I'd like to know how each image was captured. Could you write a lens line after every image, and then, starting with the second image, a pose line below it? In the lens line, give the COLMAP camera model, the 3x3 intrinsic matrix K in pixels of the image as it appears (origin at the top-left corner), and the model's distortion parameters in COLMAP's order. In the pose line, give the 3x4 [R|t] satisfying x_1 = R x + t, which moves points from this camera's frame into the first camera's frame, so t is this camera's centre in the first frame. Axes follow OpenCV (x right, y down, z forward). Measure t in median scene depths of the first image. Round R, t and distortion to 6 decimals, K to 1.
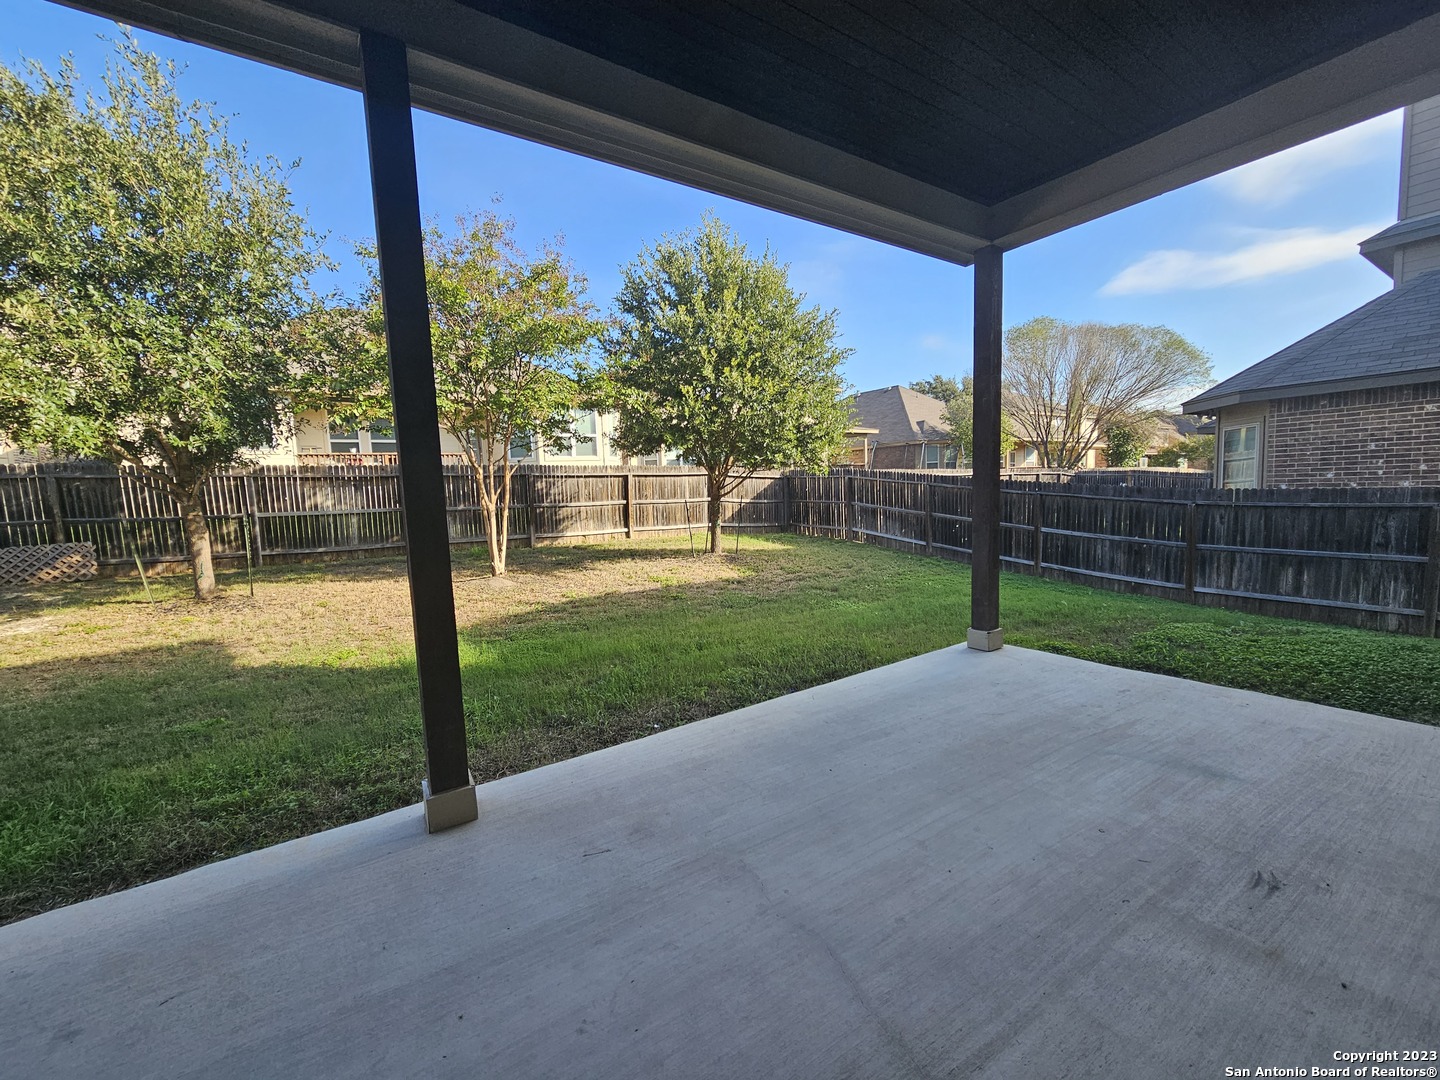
lens RADIAL K [[586.9, 0, 716.1], [0, 586.9, 546.0], [0, 0, 1]] dist [-0.001739, -0.000403]
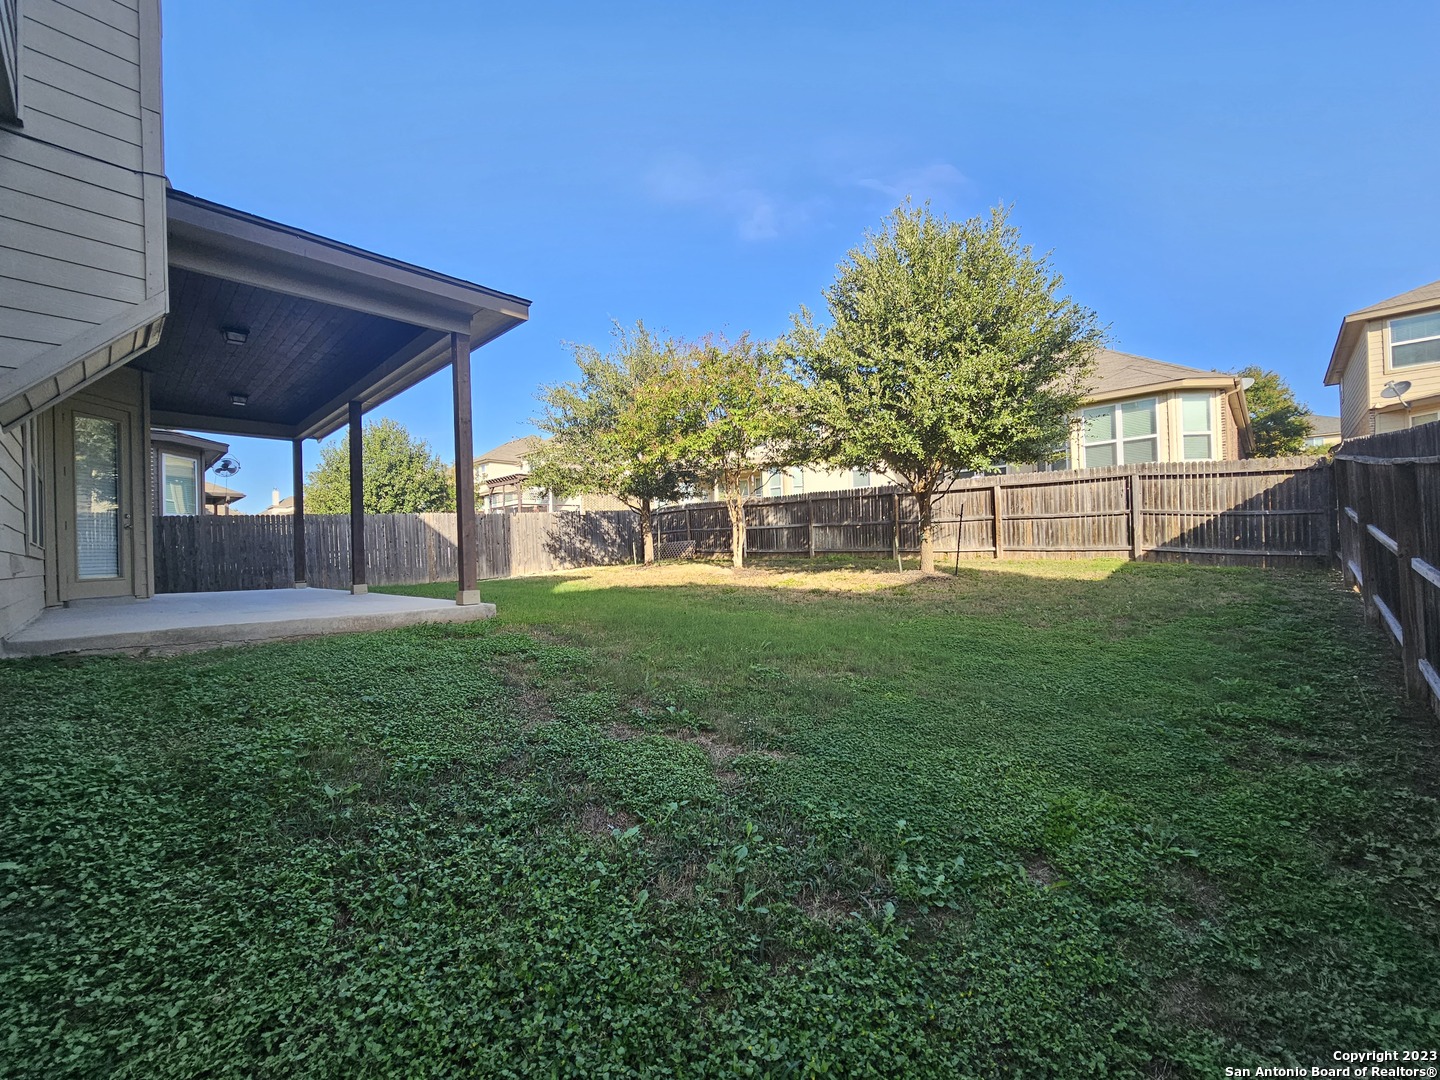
lens RADIAL K [[586.9, 0, 716.1], [0, 586.9, 546.0], [0, 0, 1]] dist [-0.001739, -0.000403]
pose [[0.227259, 0.025907, -0.973490, 0.607971], [-0.075987, 0.997070, 0.008795, -0.008315], [0.970865, 0.071974, 0.228561, 0.395978]]
